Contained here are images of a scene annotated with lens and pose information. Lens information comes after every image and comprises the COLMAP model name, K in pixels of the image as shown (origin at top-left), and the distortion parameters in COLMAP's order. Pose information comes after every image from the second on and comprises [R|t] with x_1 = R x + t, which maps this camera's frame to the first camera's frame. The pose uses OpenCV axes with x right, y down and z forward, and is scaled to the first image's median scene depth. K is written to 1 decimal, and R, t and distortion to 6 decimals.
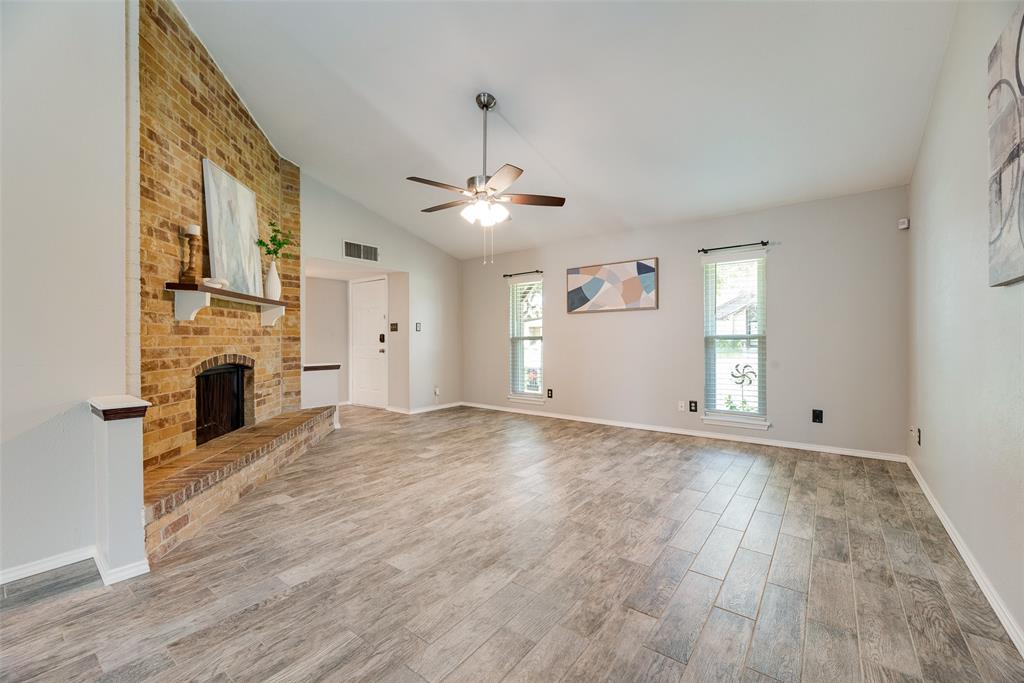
lens RADIAL K [[412.9, 0, 511.7], [0, 412.9, 342.6], [0, 0, 1]] dist [0.002155, 0.000046]
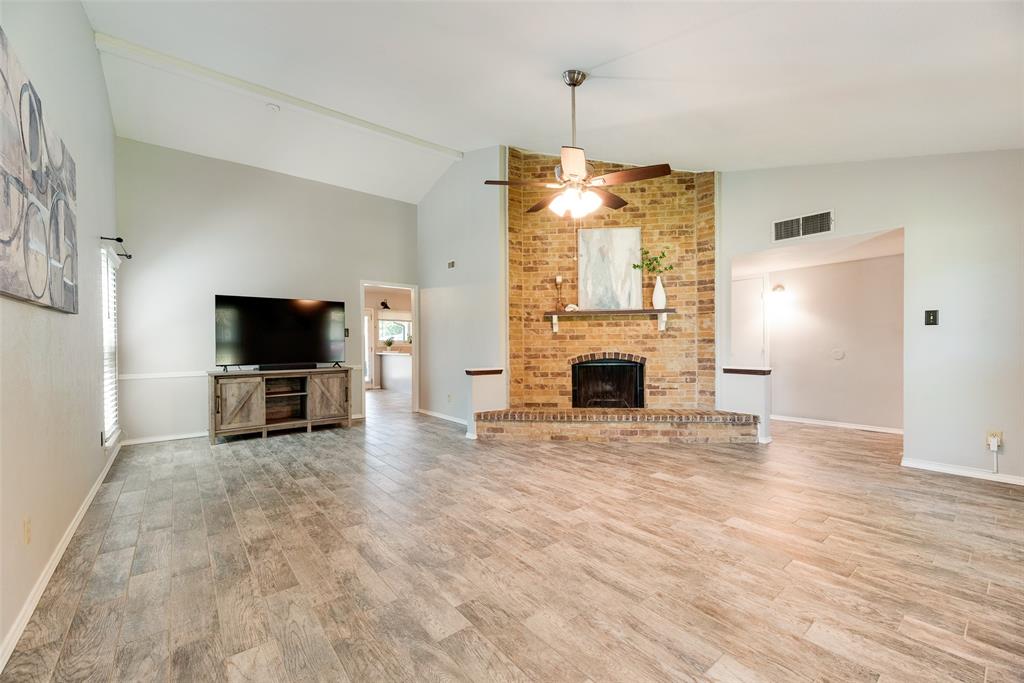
lens RADIAL K [[412.9, 0, 511.7], [0, 412.9, 342.6], [0, 0, 1]] dist [0.002155, 0.000046]
pose [[-0.233148, 0.004416, -0.972431, 0.829237], [0.002213, 0.999990, 0.004011, -0.012663], [0.972439, -0.001217, -0.233155, 1.051982]]
